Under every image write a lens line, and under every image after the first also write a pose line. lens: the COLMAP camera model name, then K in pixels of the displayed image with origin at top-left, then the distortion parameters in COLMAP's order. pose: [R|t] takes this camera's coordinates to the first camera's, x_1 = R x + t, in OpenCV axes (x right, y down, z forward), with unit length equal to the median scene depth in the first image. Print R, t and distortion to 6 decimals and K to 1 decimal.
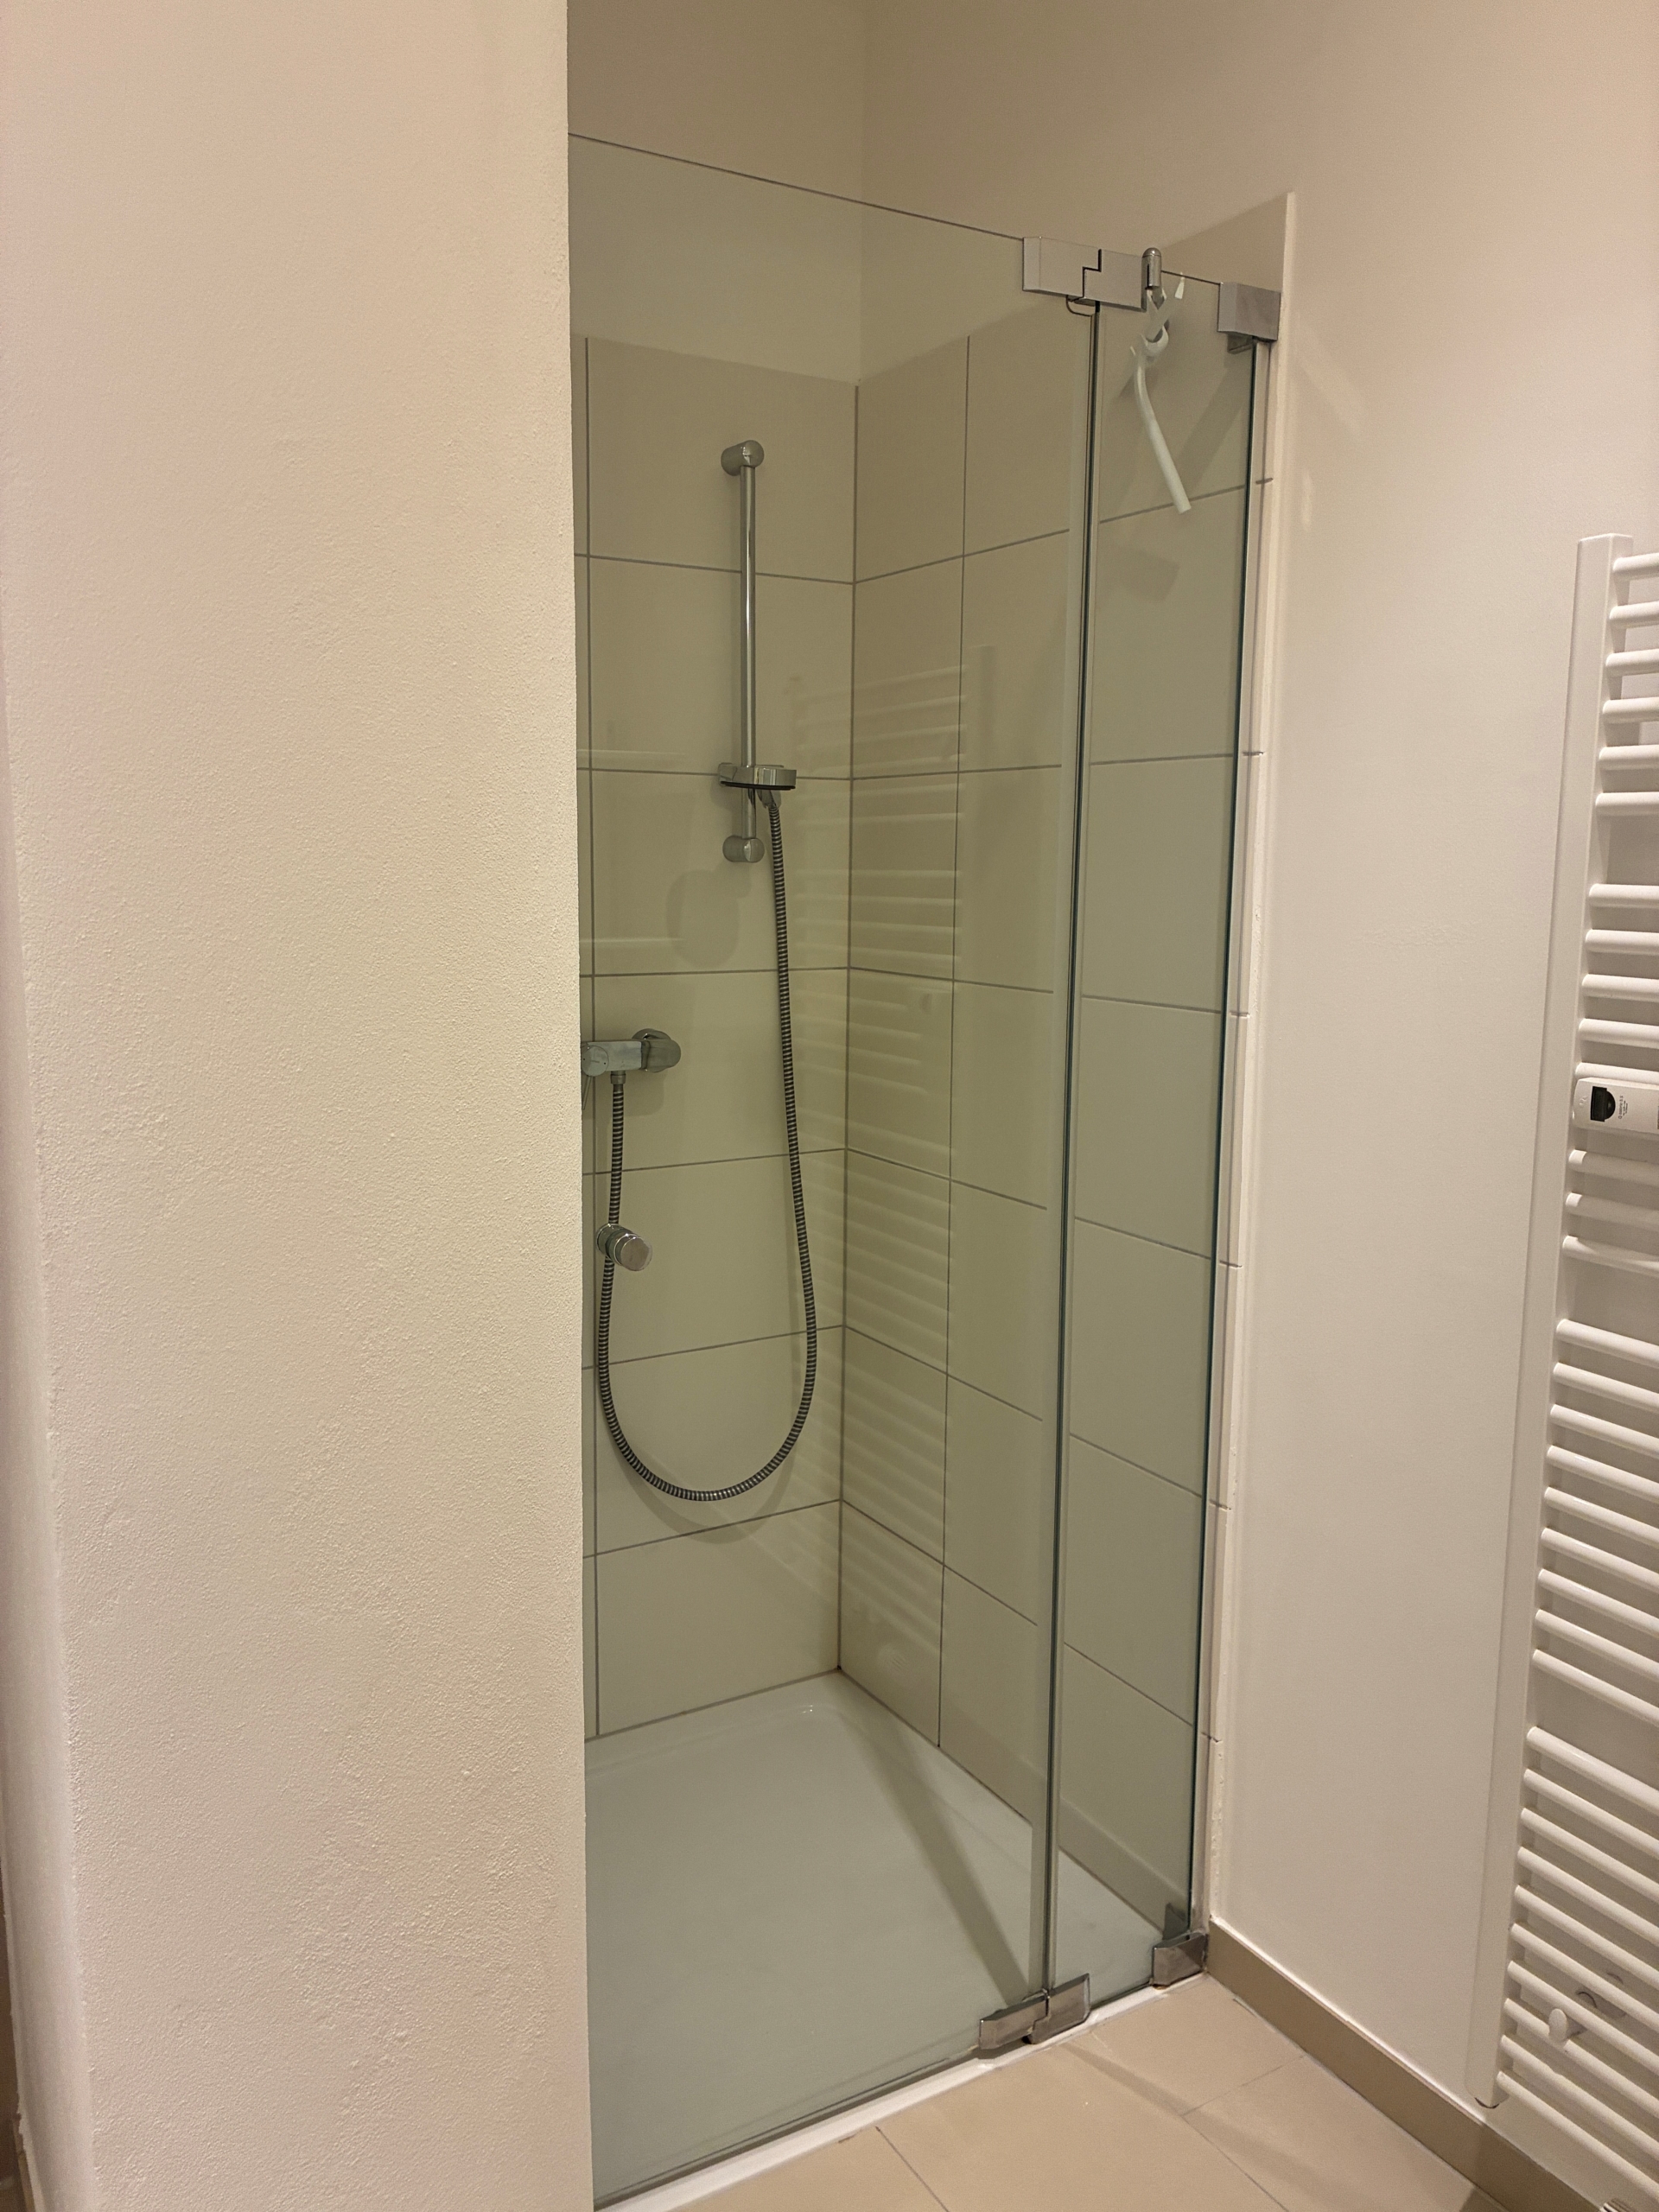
lens RADIAL K [[1697.2, 0, 824.9], [0, 1697.2, 1094.1], [0, 0, 1]] dist [0.029123, -0.039615]
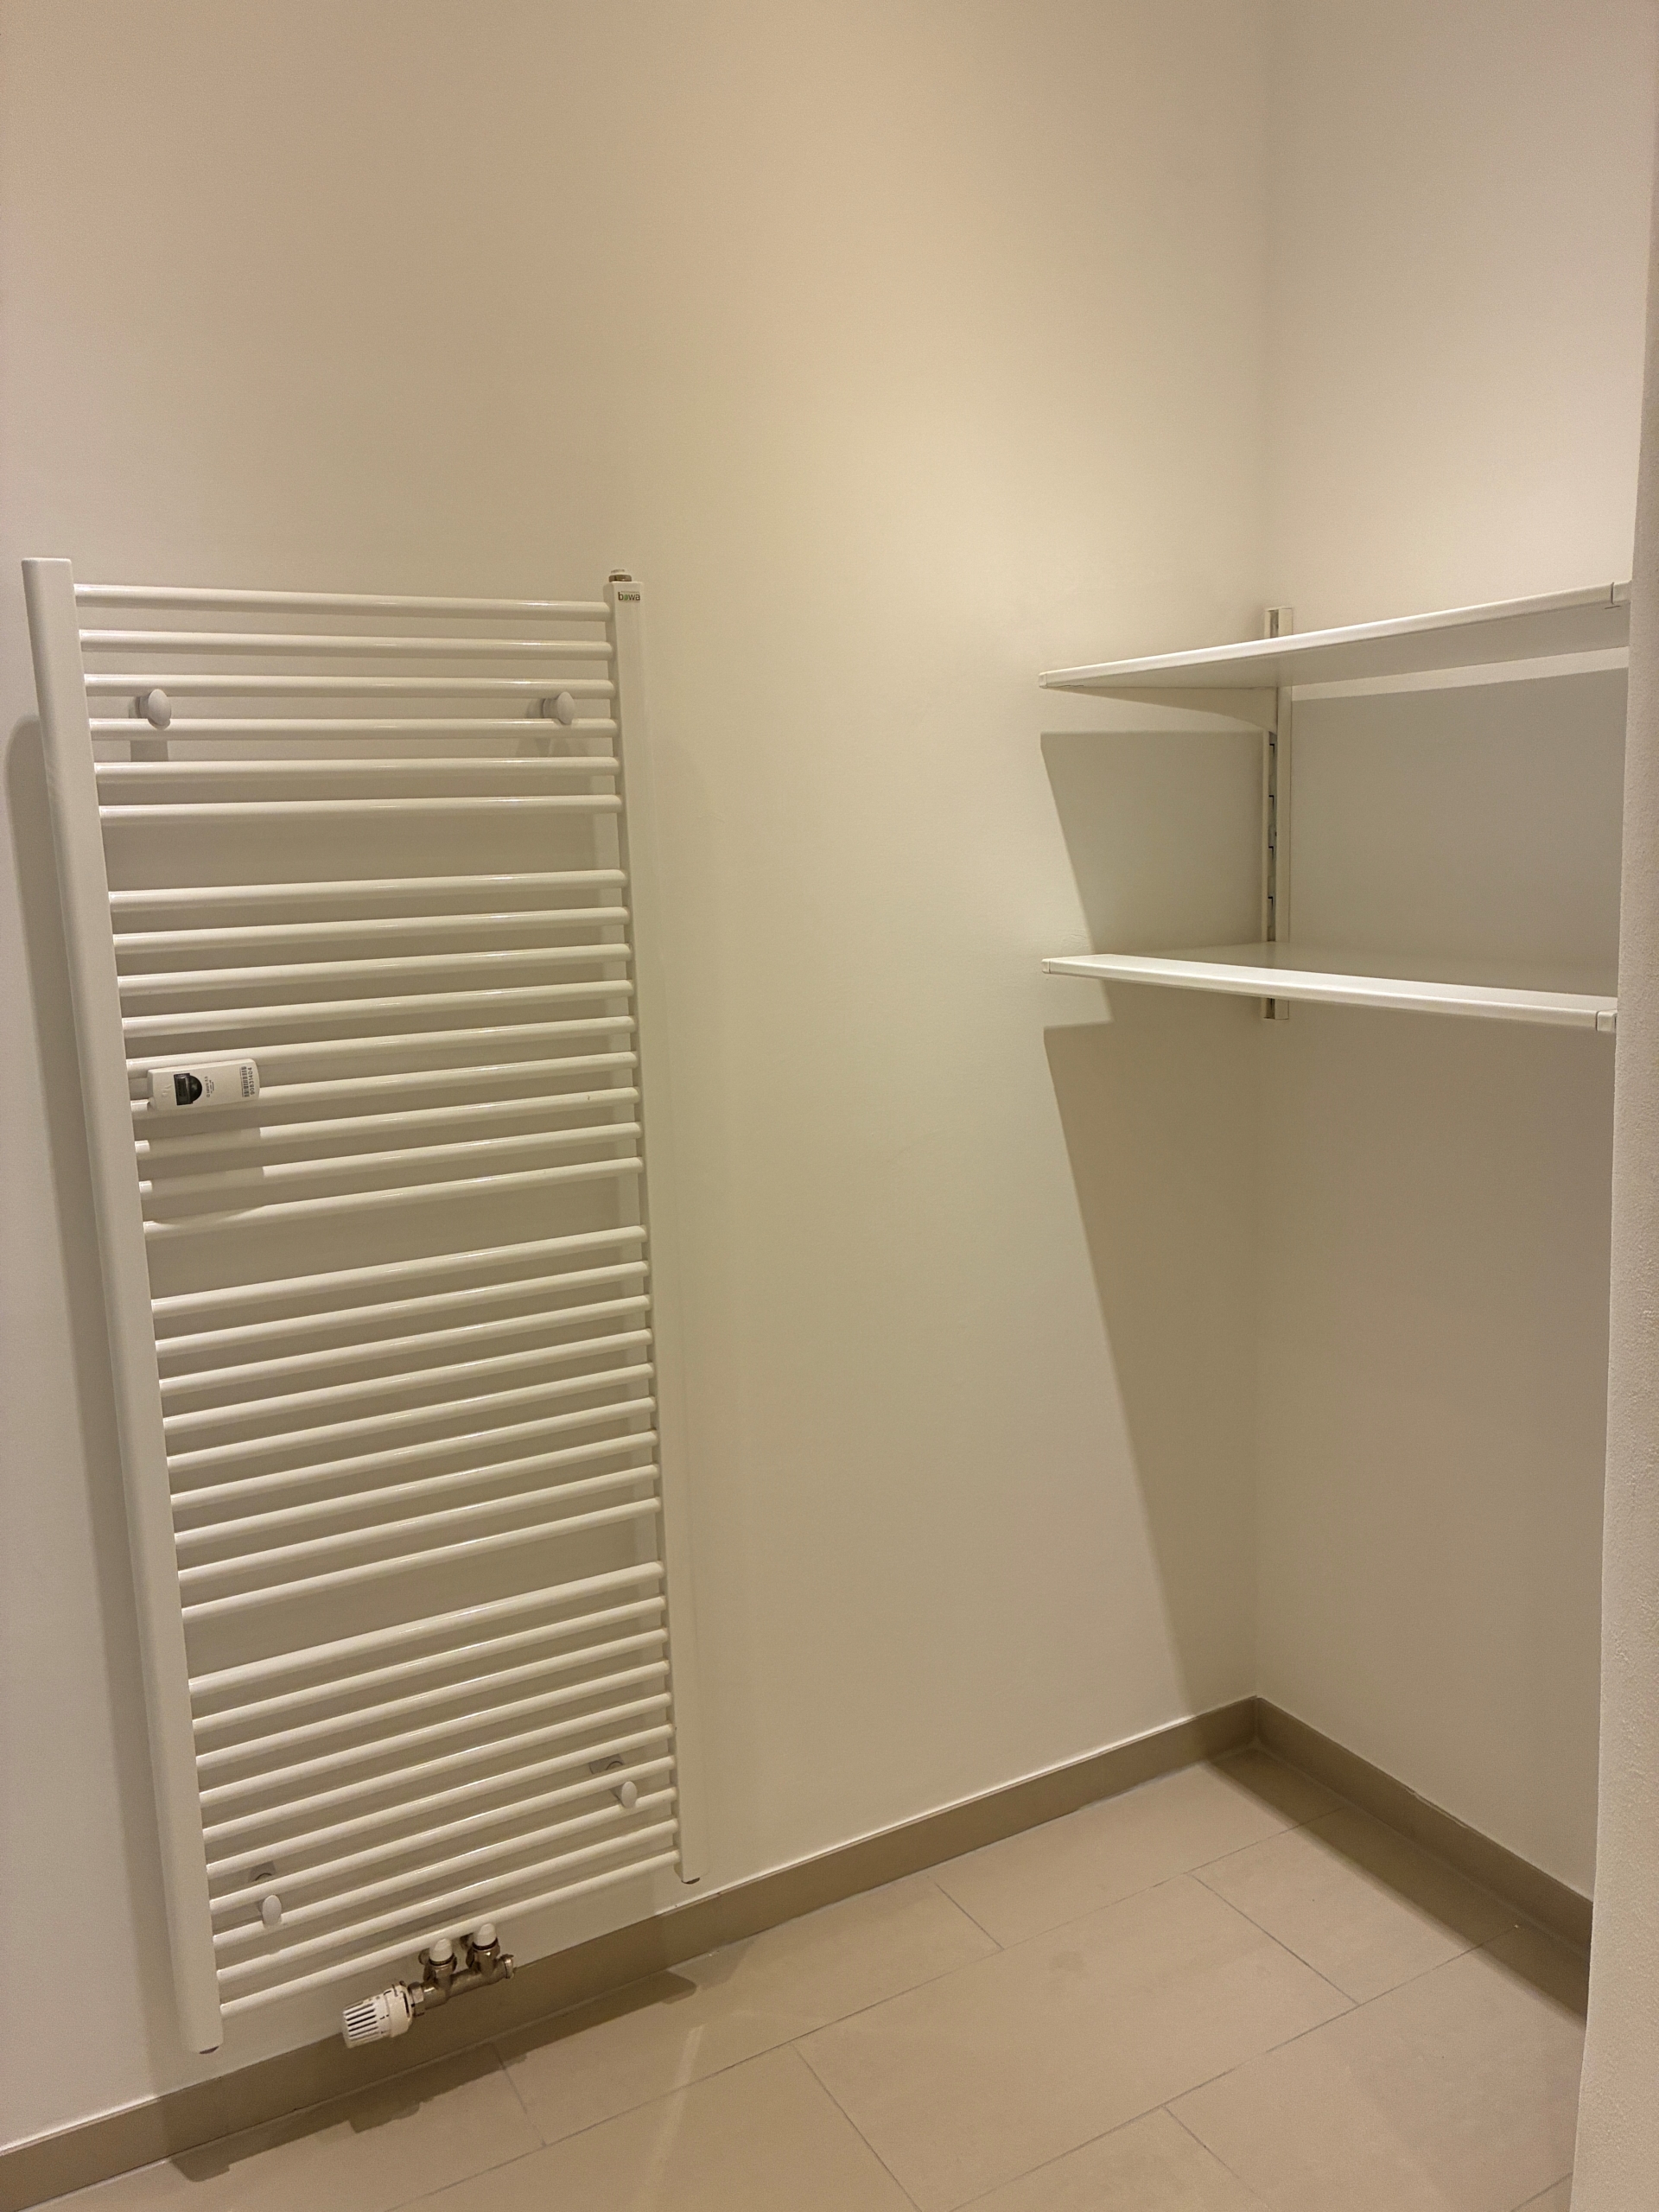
lens RADIAL K [[1697.2, 0, 821.8], [0, 1697.2, 1115.6], [0, 0, 1]] dist [0.029123, -0.039615]
pose [[0.050027, -0.189208, 0.980662, -0.599156], [0.188980, 0.965947, 0.176728, -0.093159], [-0.980706, 0.176484, 0.084080, 0.504255]]
